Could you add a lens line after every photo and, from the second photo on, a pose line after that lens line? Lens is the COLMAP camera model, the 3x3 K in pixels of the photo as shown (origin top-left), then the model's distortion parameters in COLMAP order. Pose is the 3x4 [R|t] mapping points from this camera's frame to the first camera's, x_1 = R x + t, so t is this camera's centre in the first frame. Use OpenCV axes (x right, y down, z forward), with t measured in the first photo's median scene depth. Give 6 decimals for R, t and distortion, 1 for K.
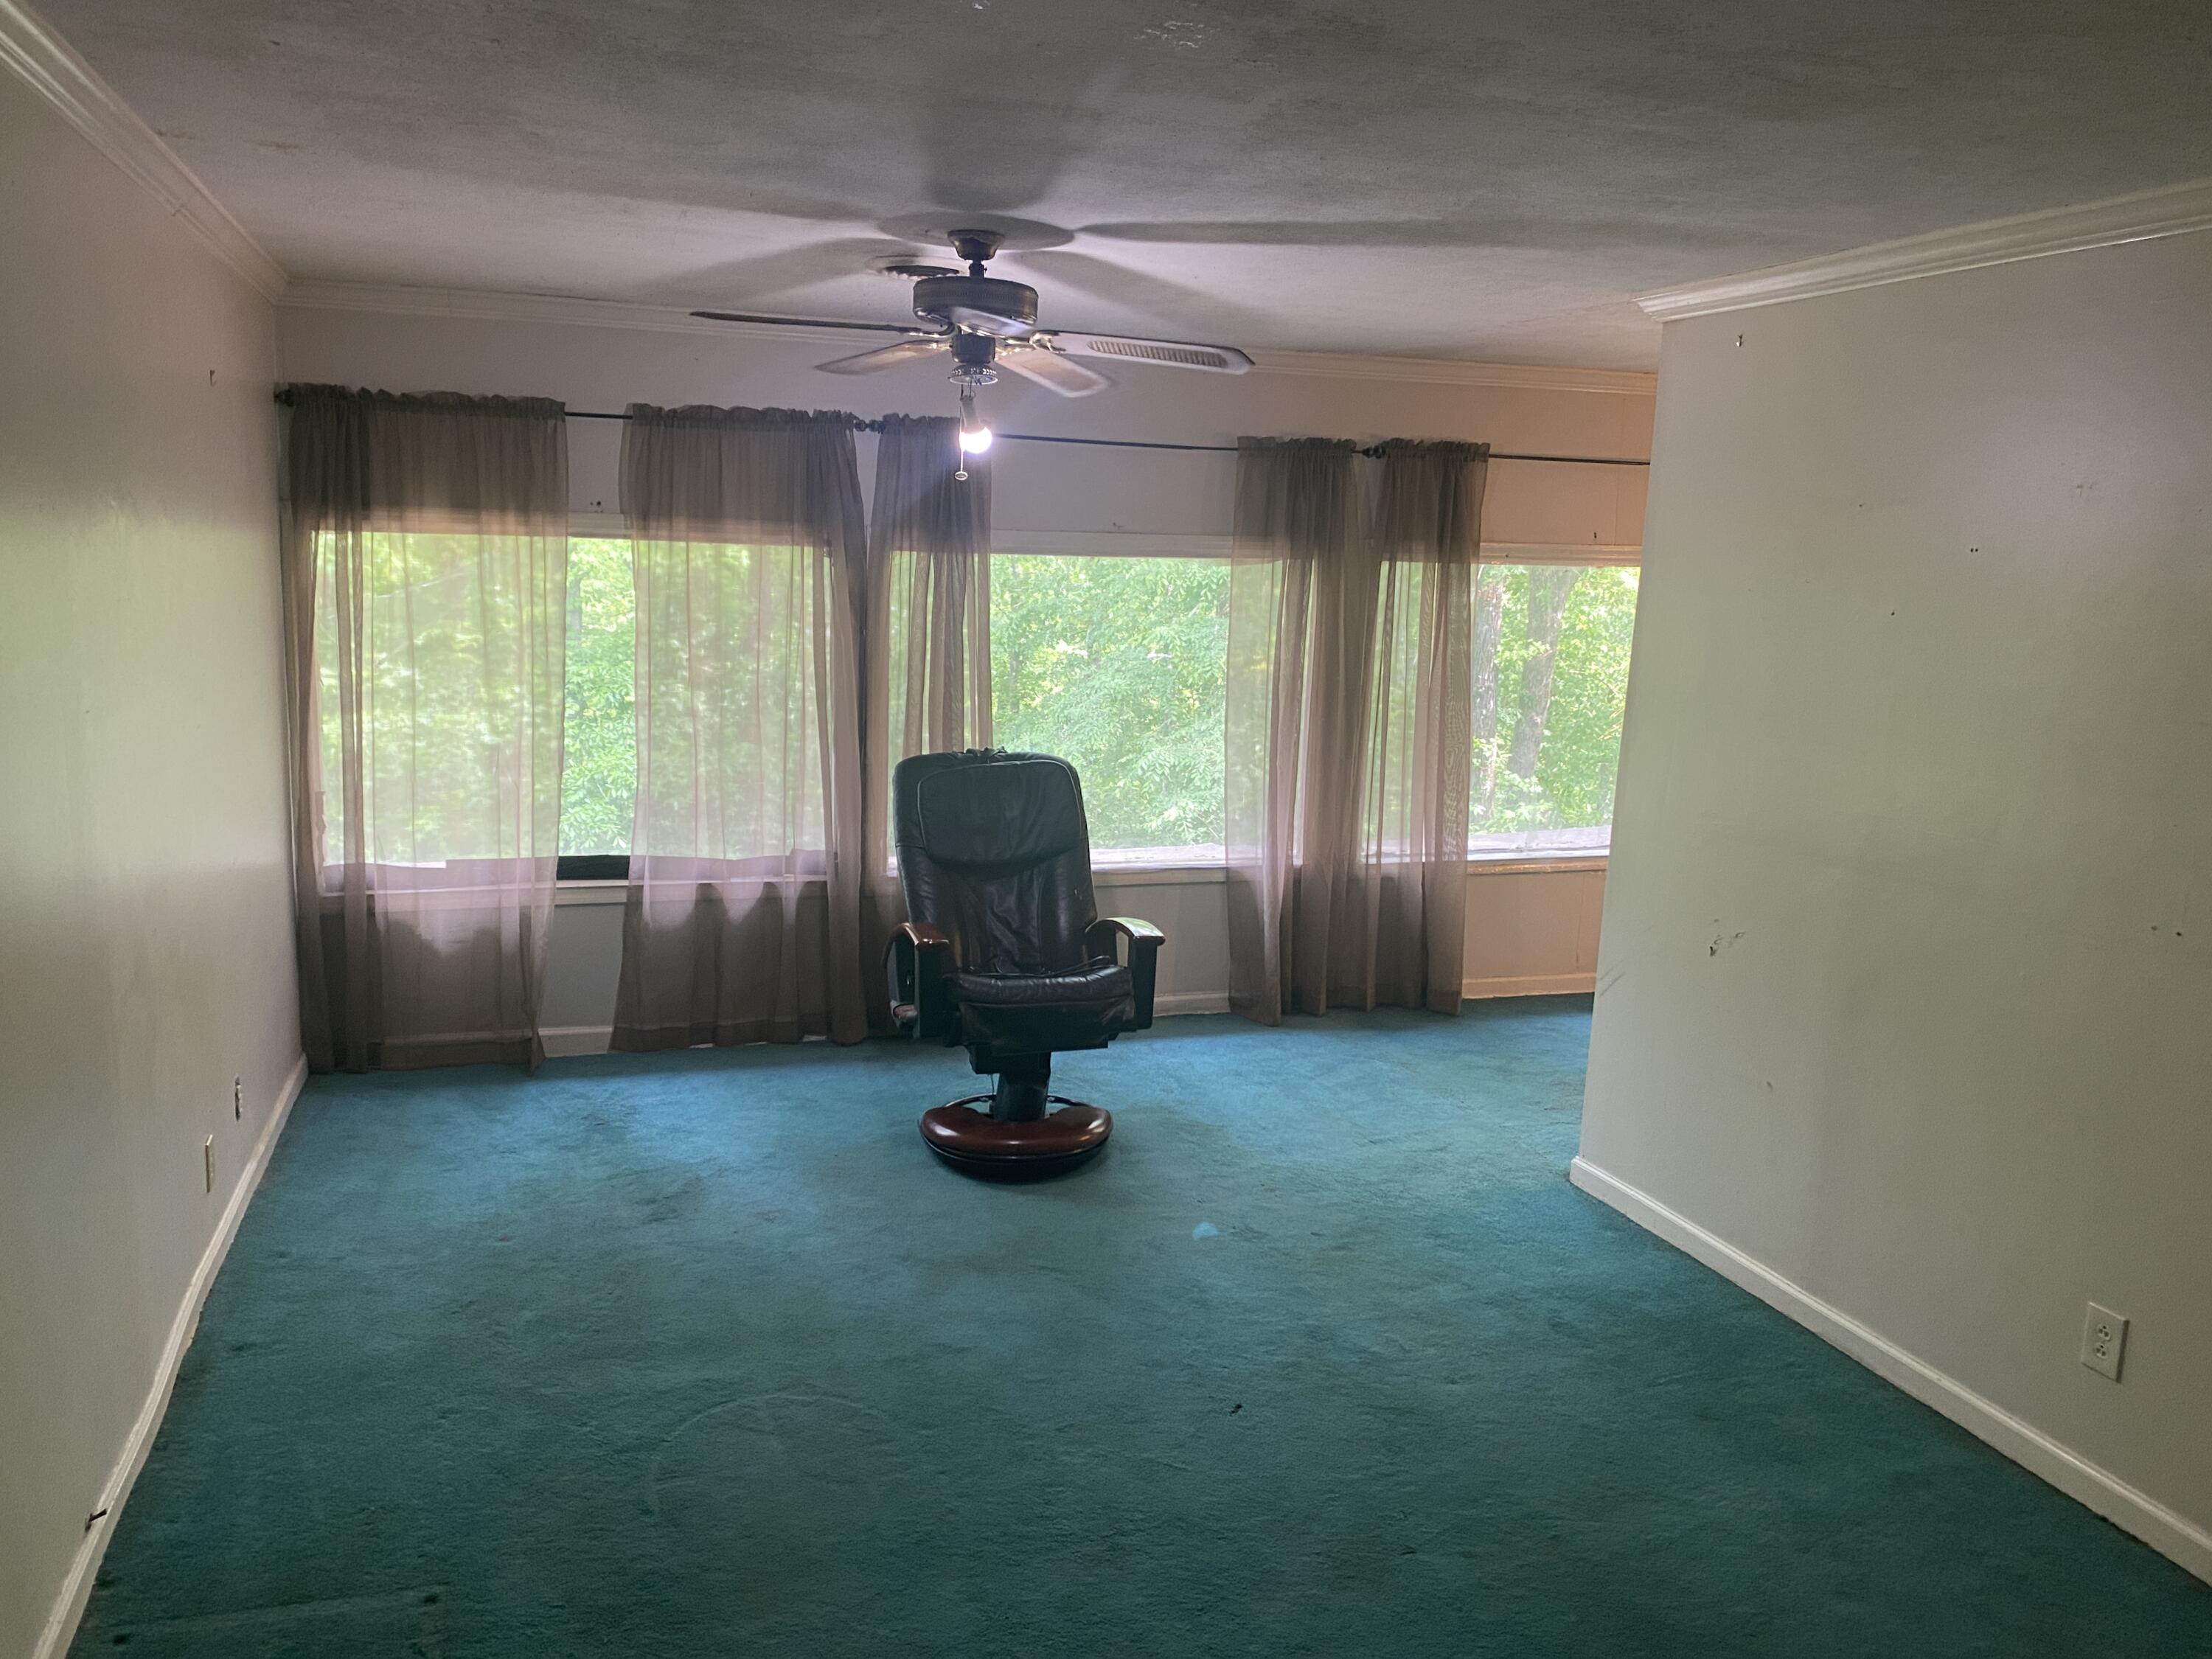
lens RADIAL K [[1713.5, 0, 1106.0], [0, 1713.5, 829.5], [0, 0, 1]] dist [0.062336, -0.091988]
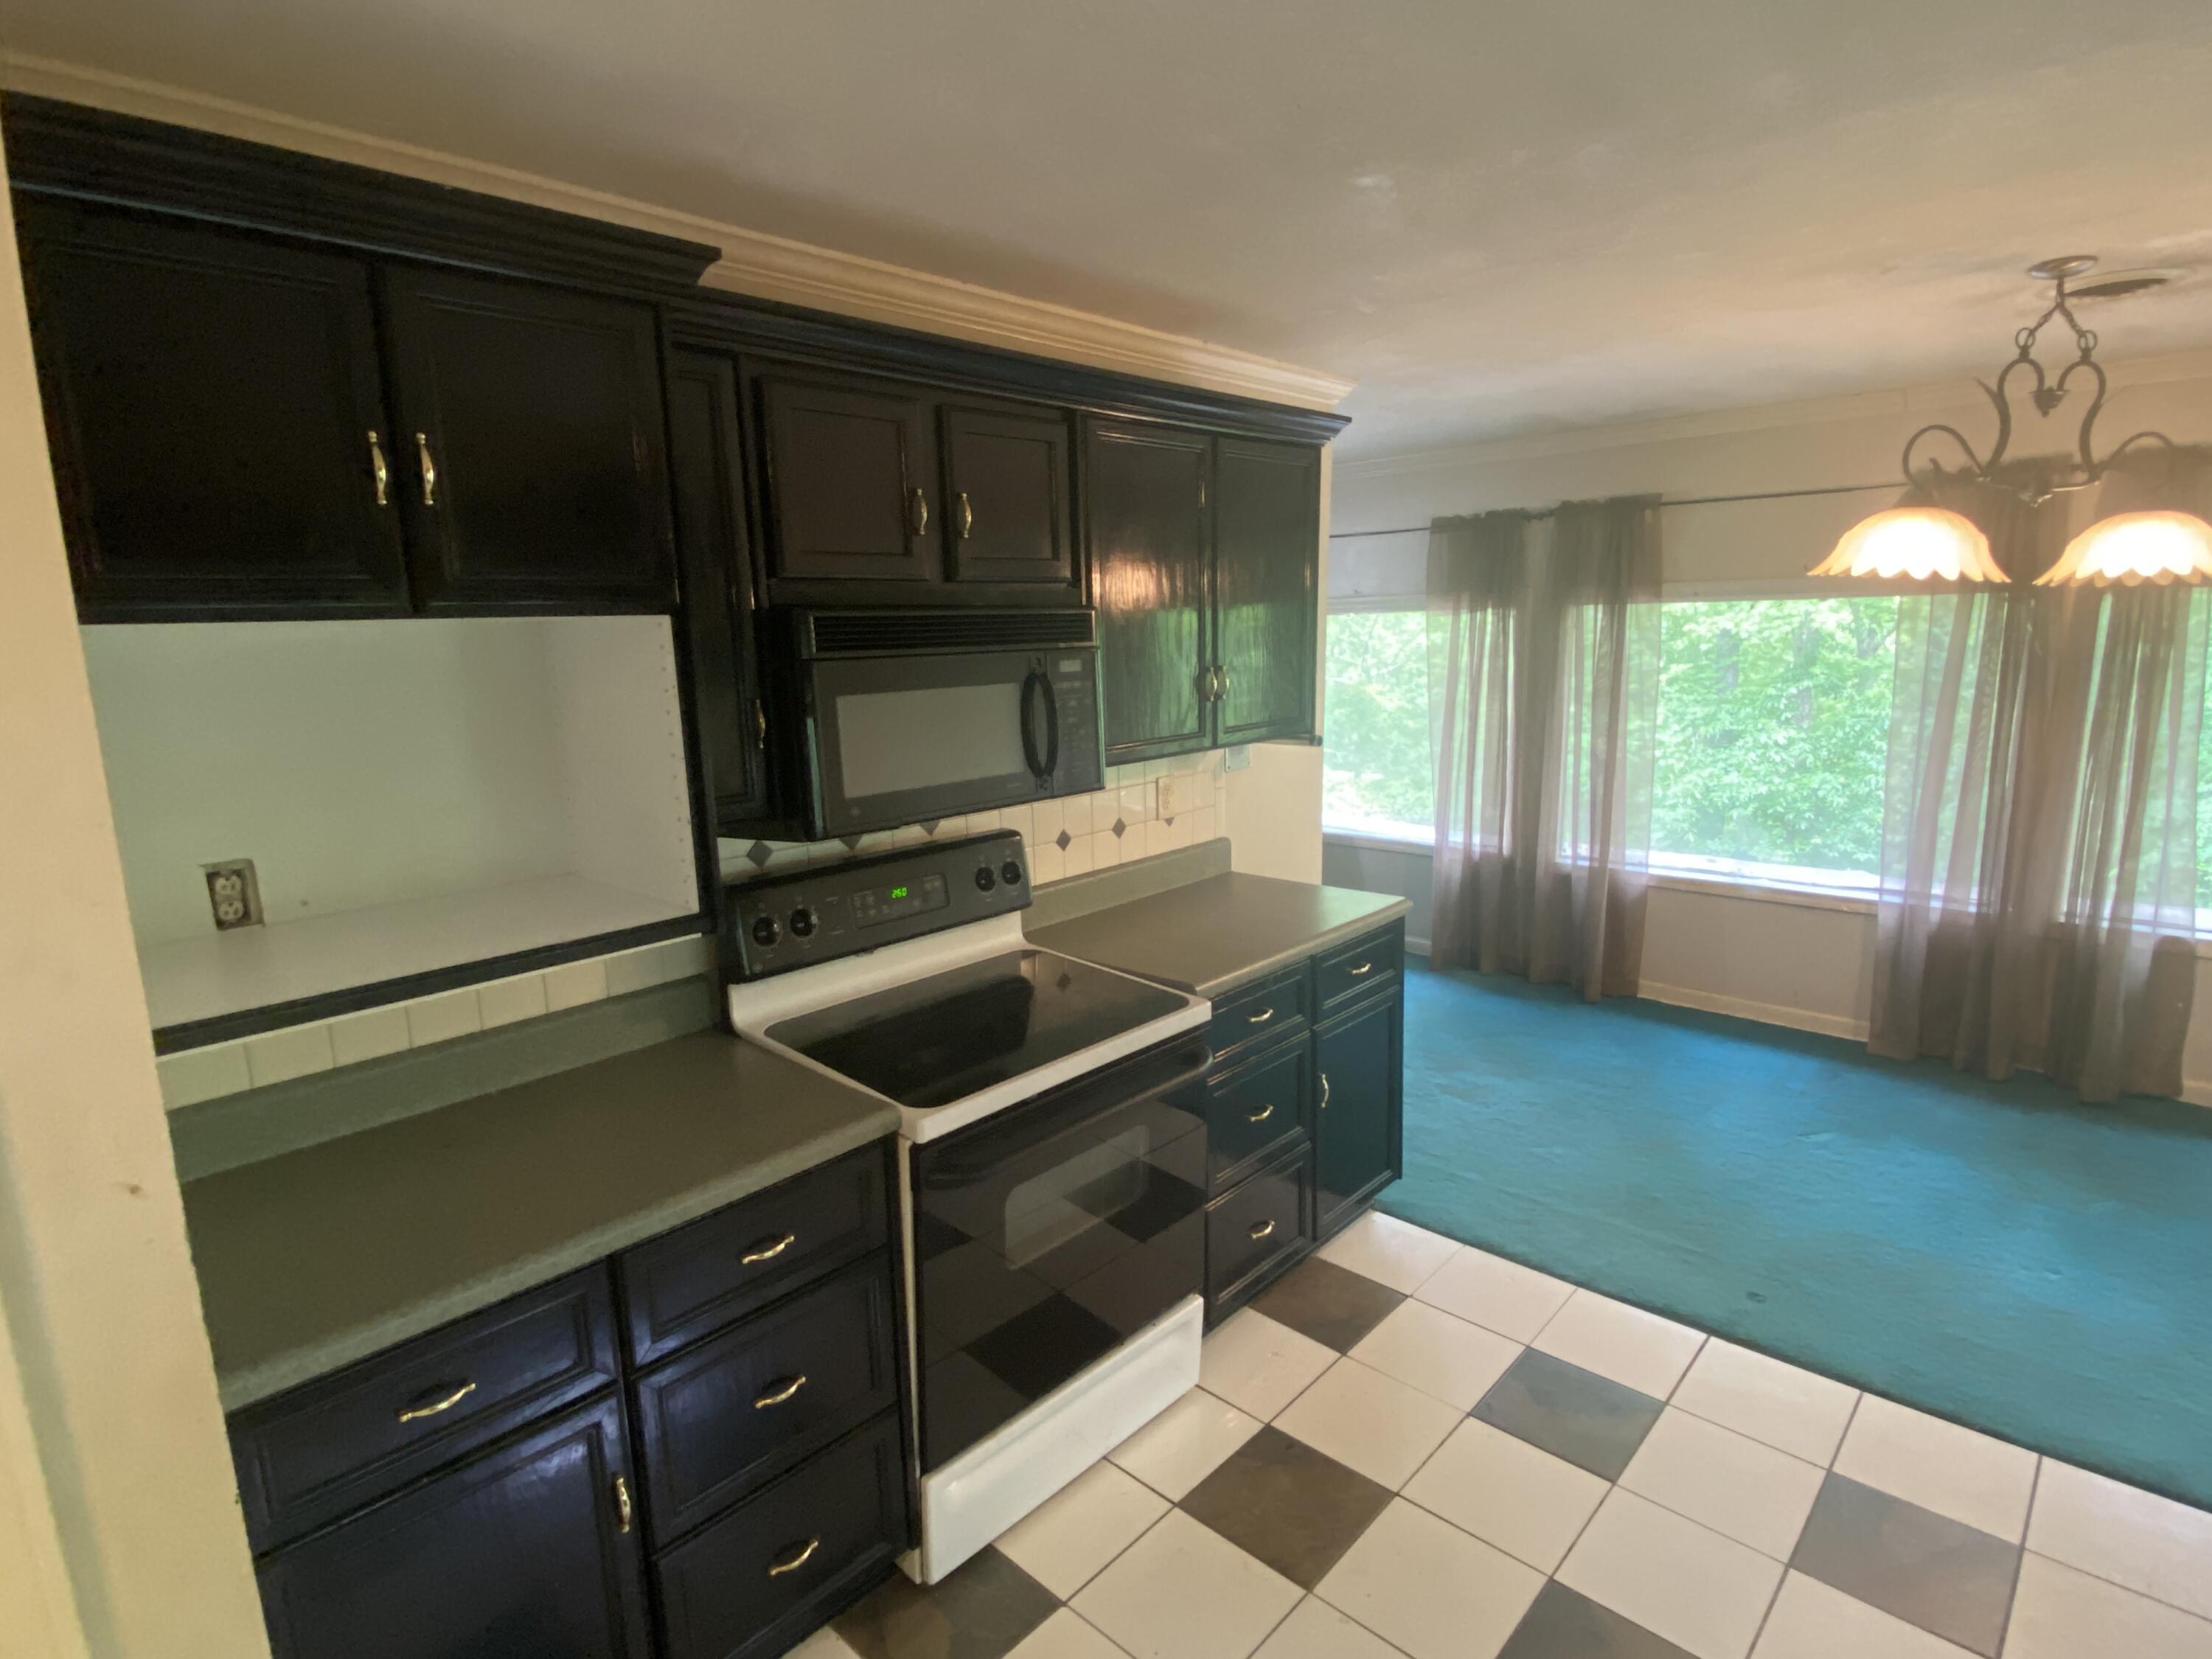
lens RADIAL K [[1164.9, 0, 1106.0], [0, 1164.9, 829.5], [0, 0, 1]] dist [0.031284, -0.028314]
pose [[0.473815, 0.112415, -0.873420, 0.729023], [-0.103818, 0.992033, 0.071362, -0.028344], [0.874483, 0.056864, 0.481711, 0.343602]]
